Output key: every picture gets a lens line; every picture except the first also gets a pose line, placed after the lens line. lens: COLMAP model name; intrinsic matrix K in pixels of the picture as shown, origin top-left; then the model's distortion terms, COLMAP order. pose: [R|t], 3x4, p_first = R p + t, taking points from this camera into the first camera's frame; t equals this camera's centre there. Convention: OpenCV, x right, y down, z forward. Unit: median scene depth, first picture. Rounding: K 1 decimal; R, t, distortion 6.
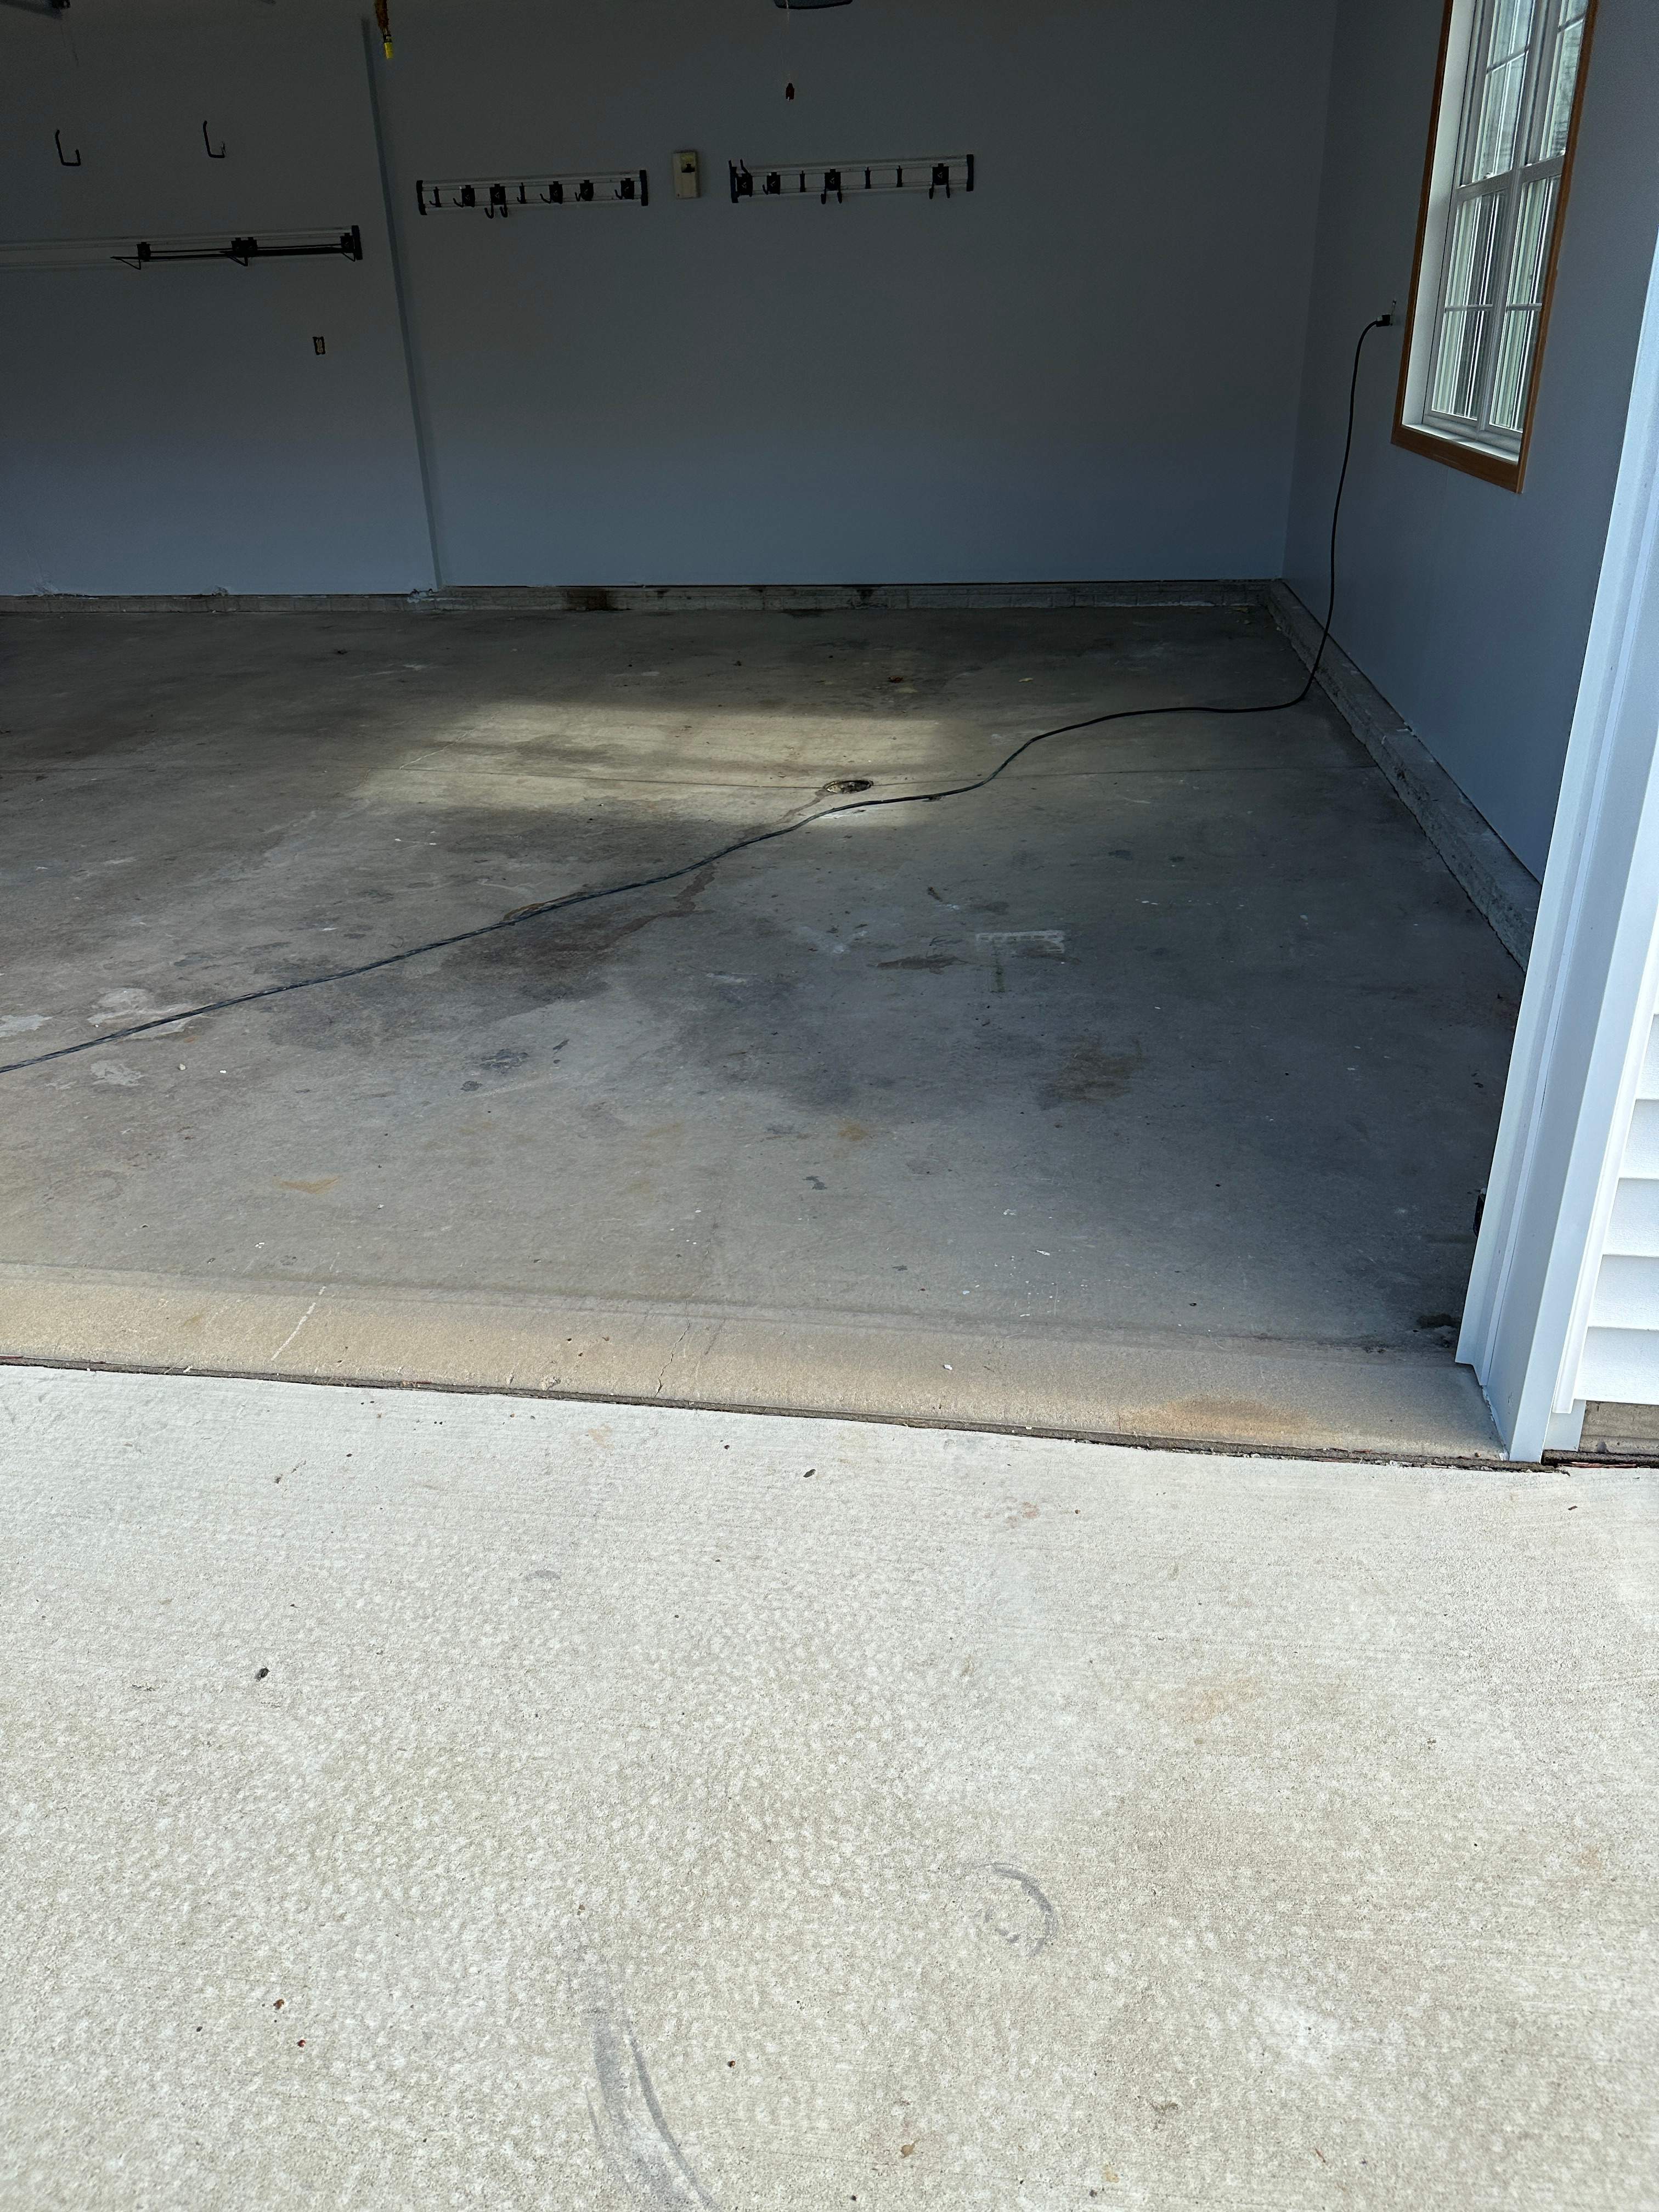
lens RADIAL K [[1540.9, 0, 831.1], [0, 1540.9, 1116.1], [0, 0, 1]] dist [-0.003850, 0.001049]
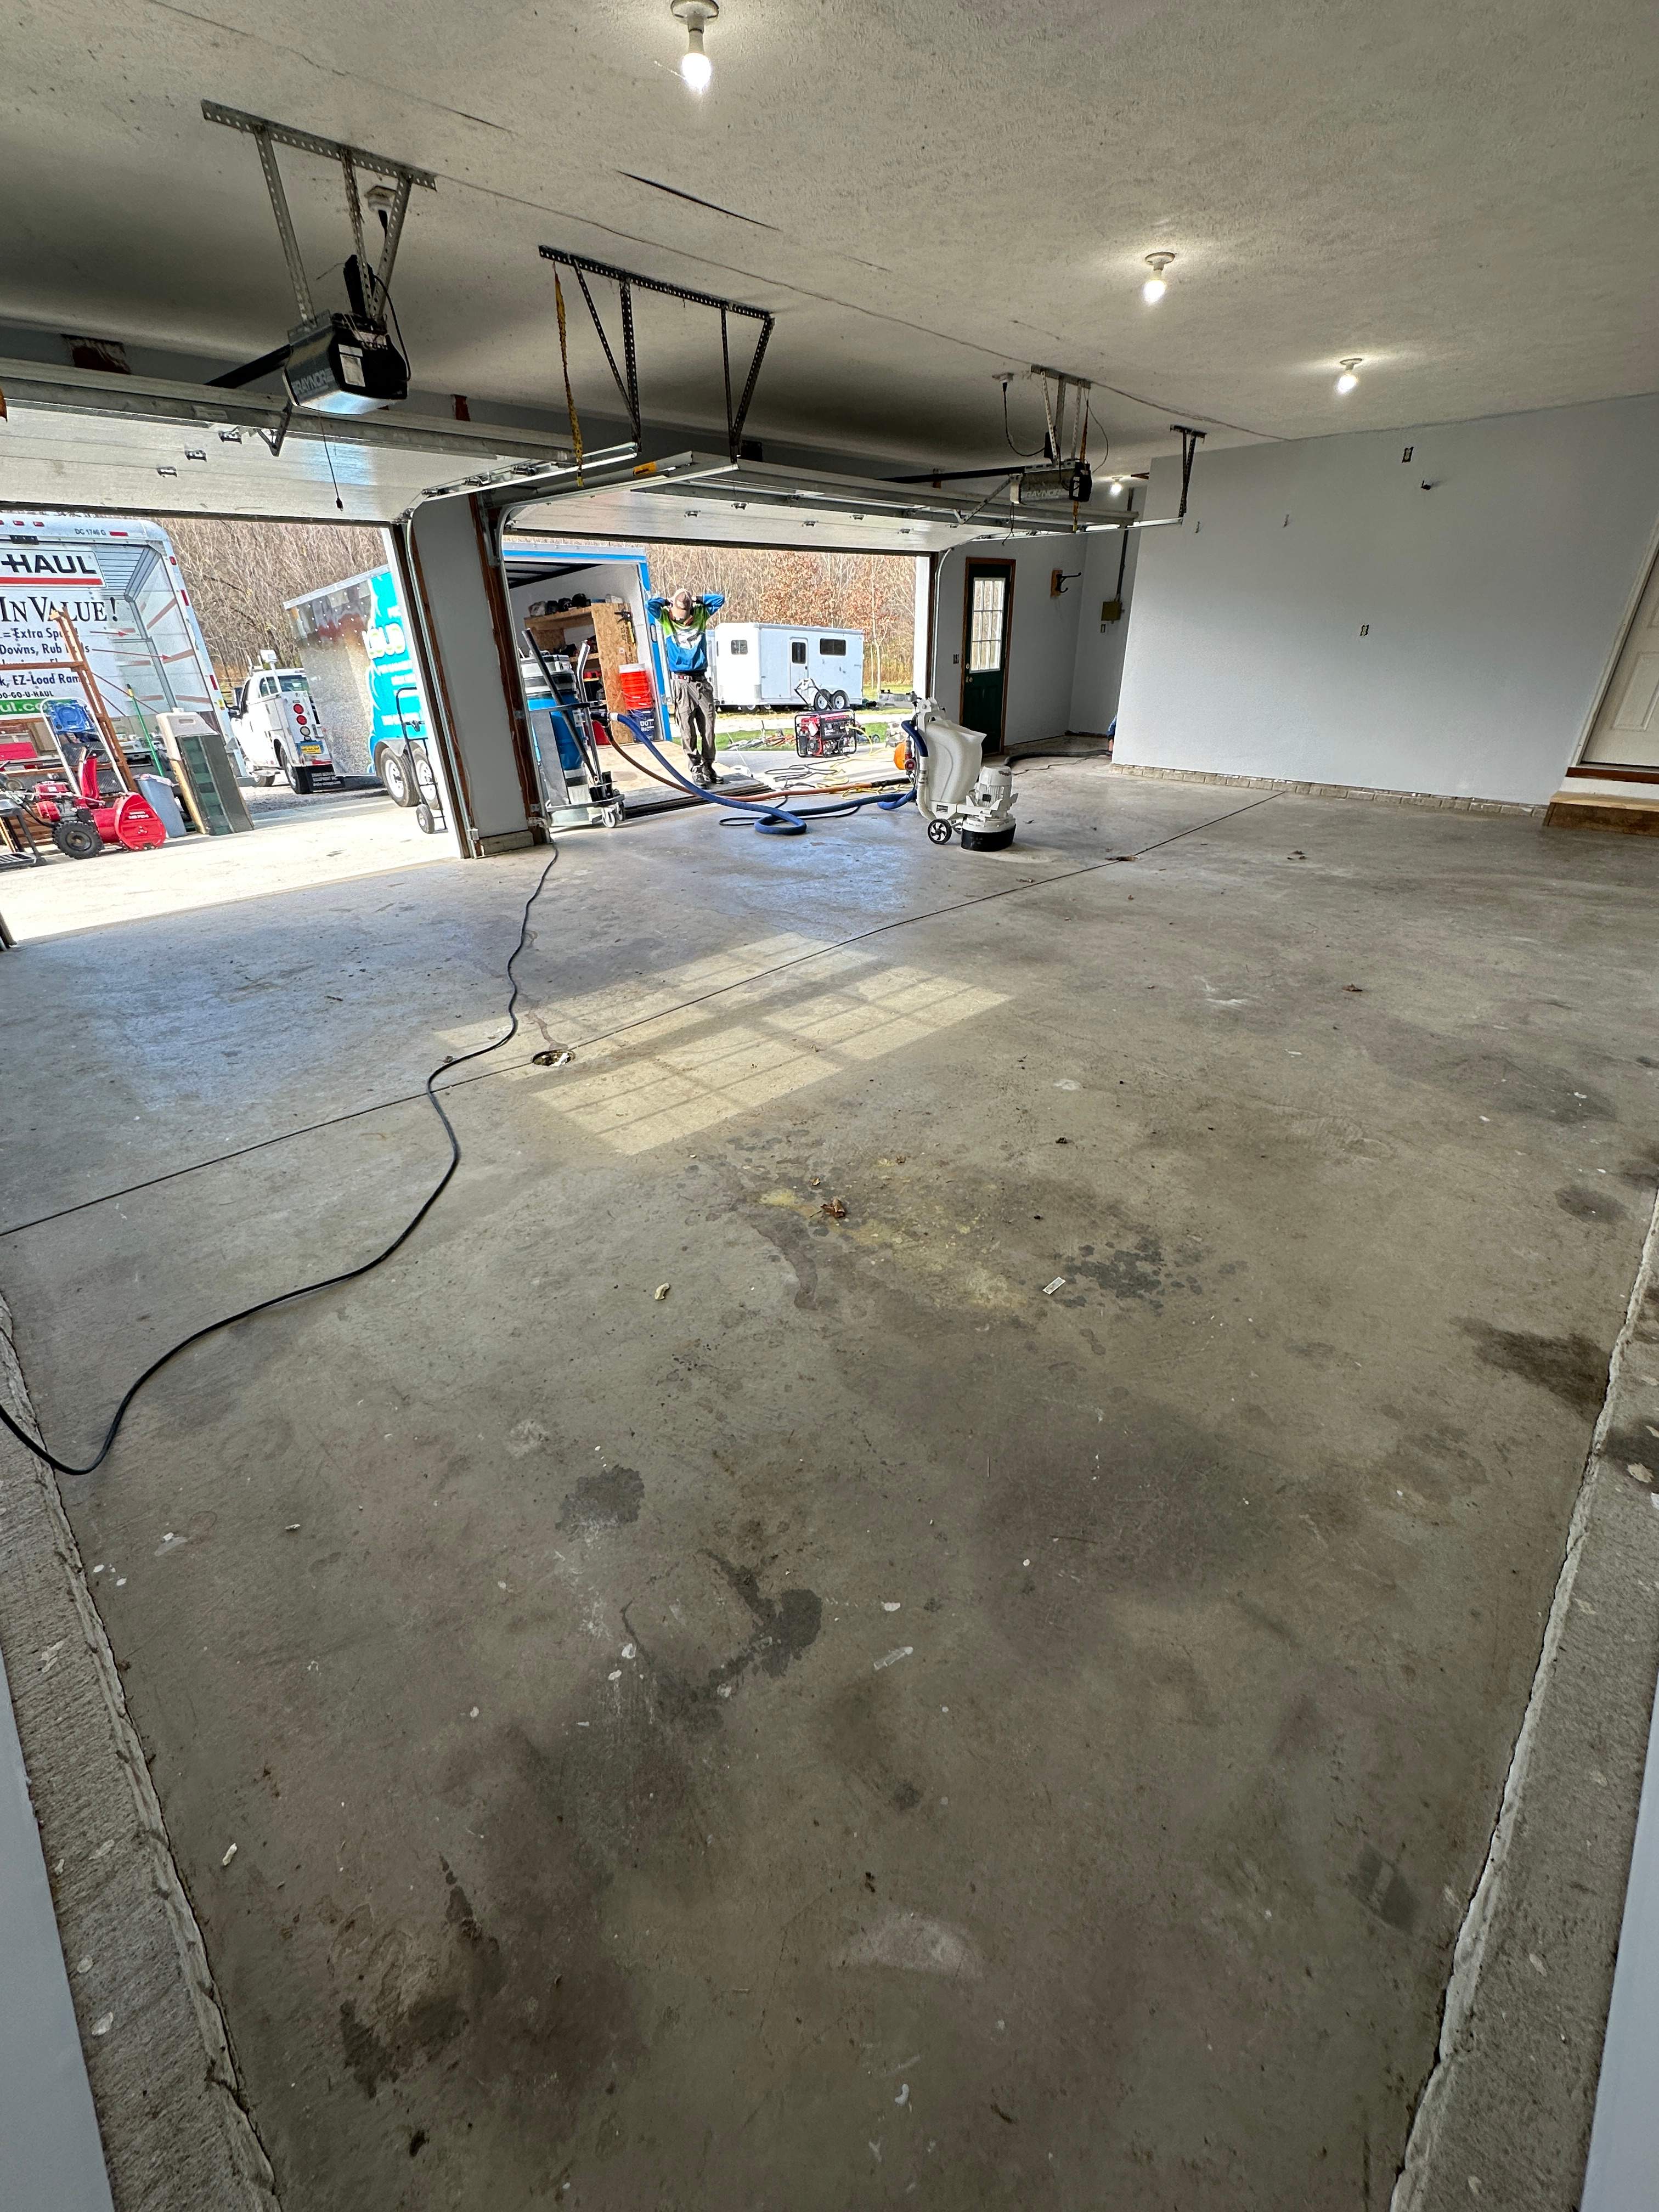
lens RADIAL K [[873.7, 0, 829.5], [0, 873.7, 1106.0], [0, 0, 1]] dist [-0.007113, -0.000098]
pose [[-0.594408, 0.425479, -0.682384, 1.030152], [-0.335749, 0.639758, 0.691363, -2.075710], [0.730721, 0.640061, -0.237423, 3.816842]]
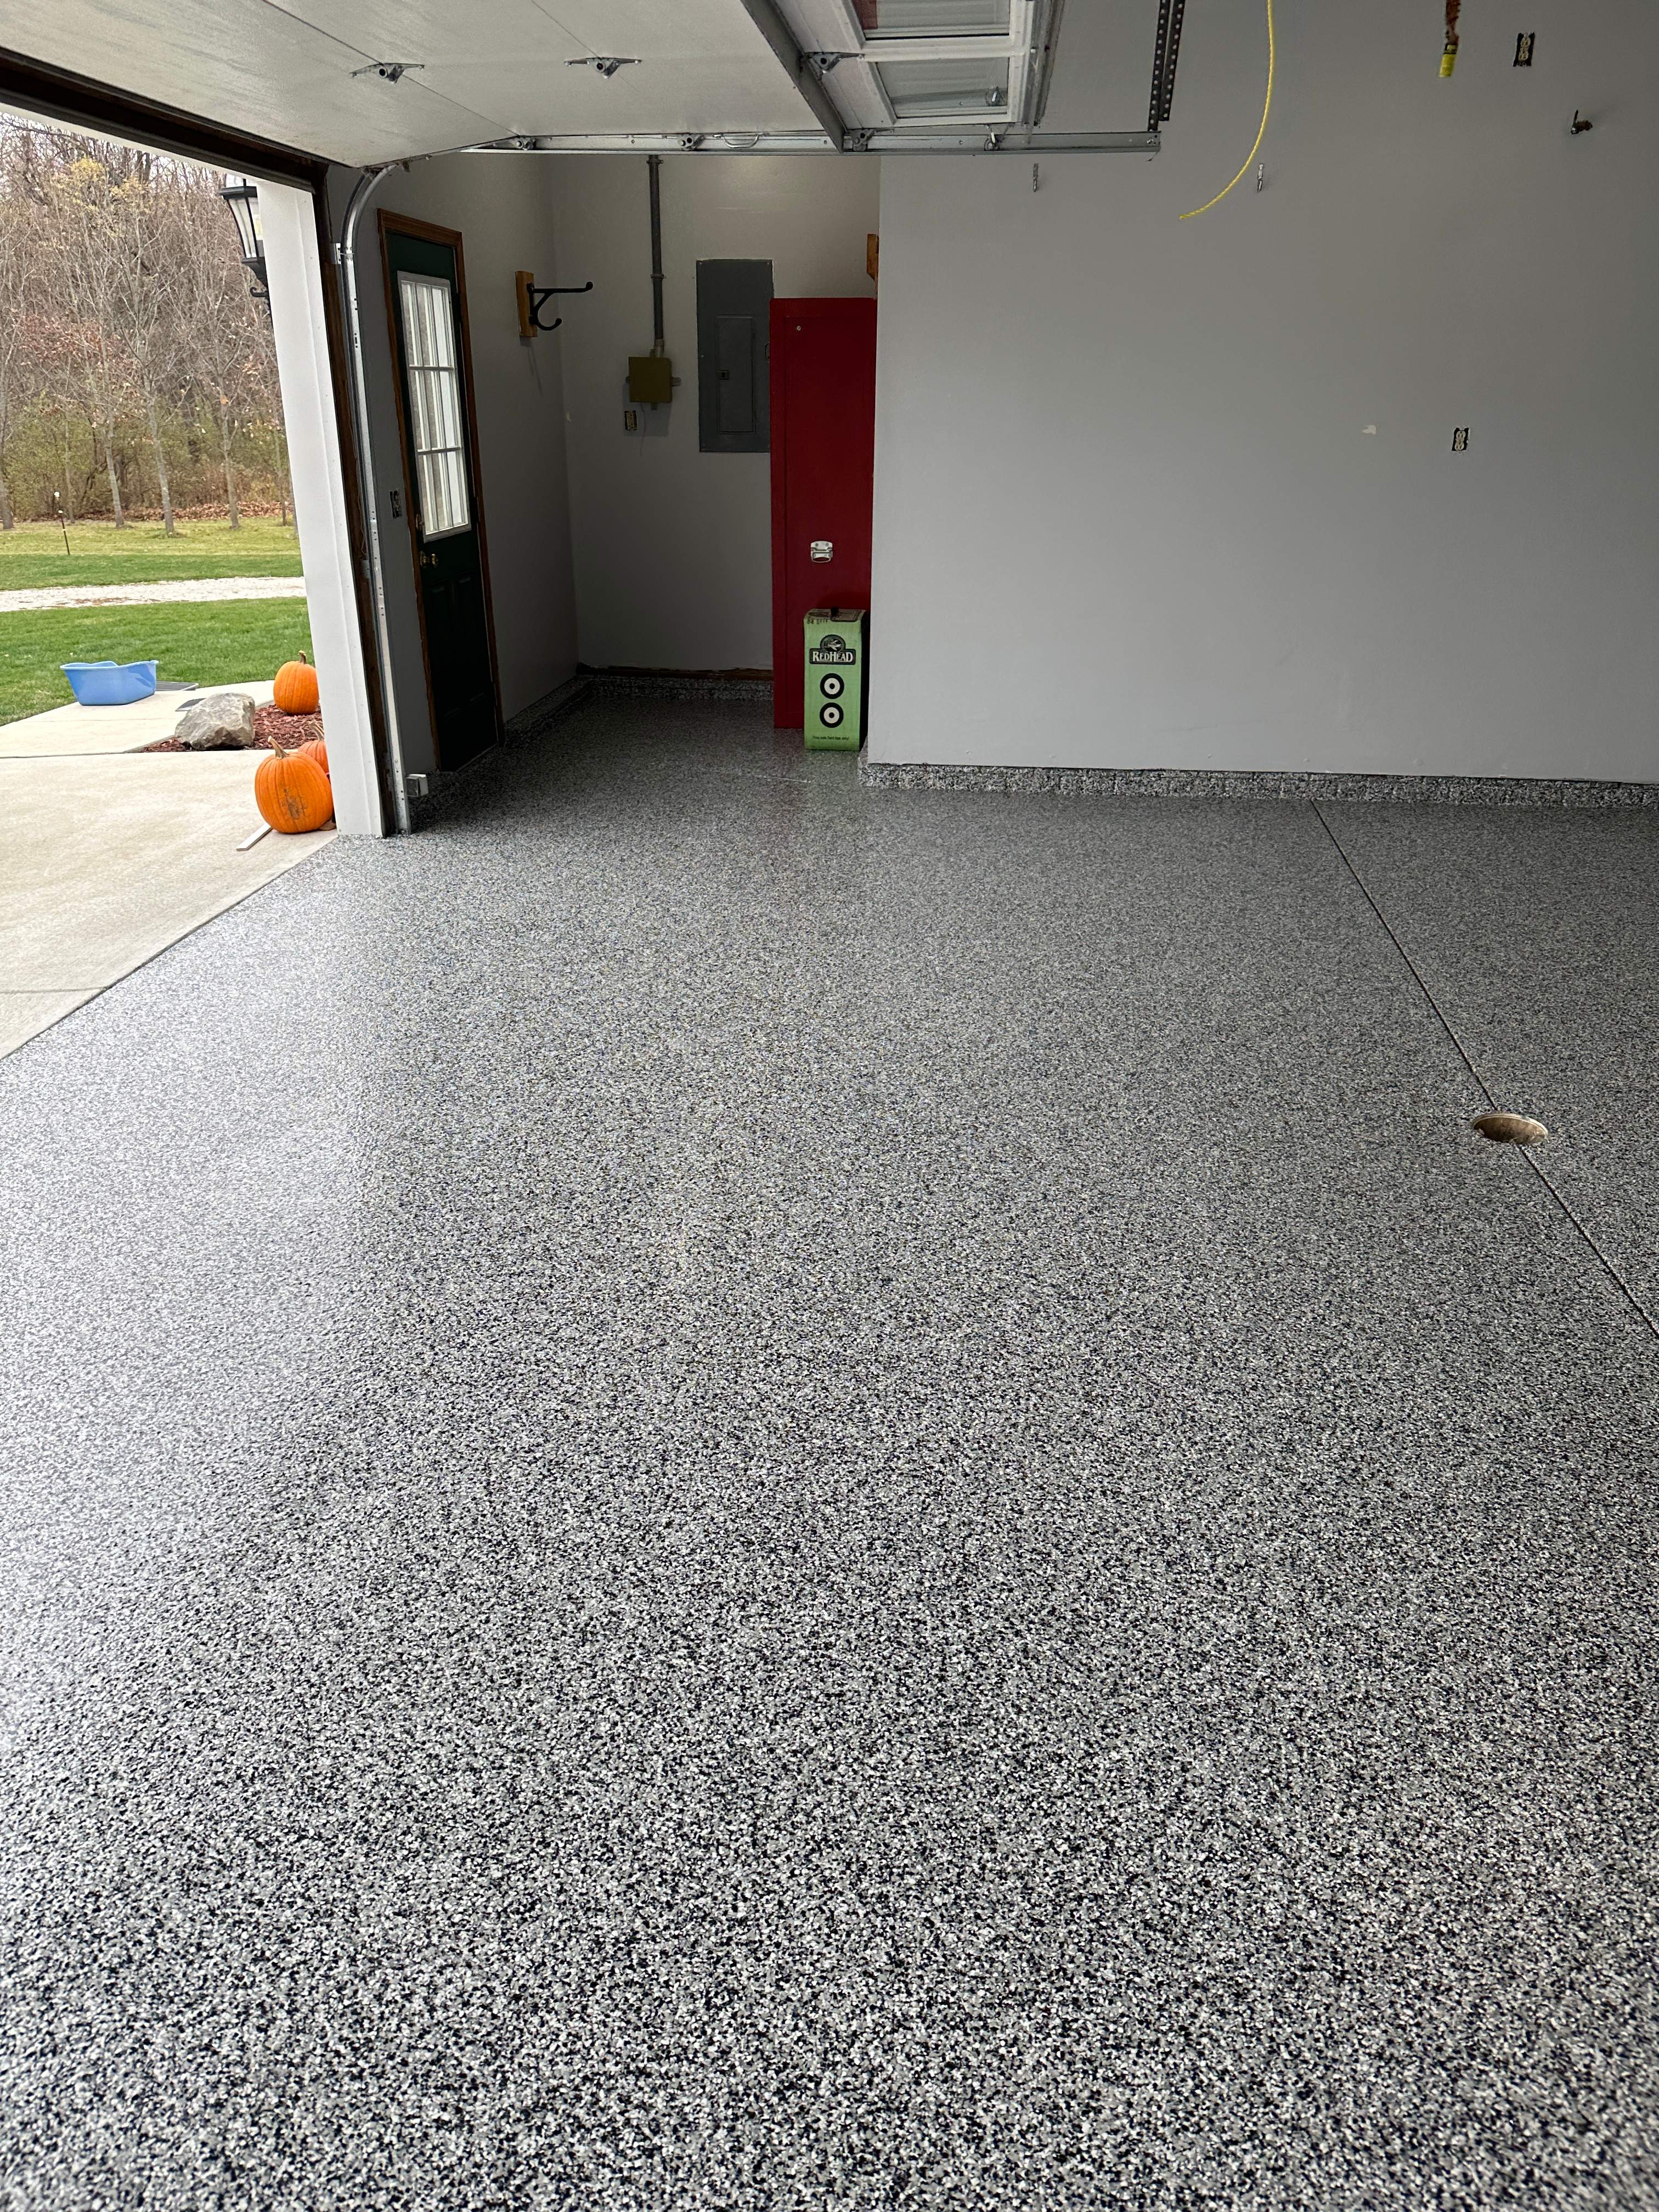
lens RADIAL K [[1533.0, 0, 806.1], [0, 1533.0, 1099.8], [0, 0, 1]] dist [0.137447, -0.228456]
pose [[0.020635, 0.436340, -0.899545, -0.734740], [-0.463016, 0.801606, 0.378211, -1.048970], [0.886109, 0.408700, 0.218574, 1.956263]]
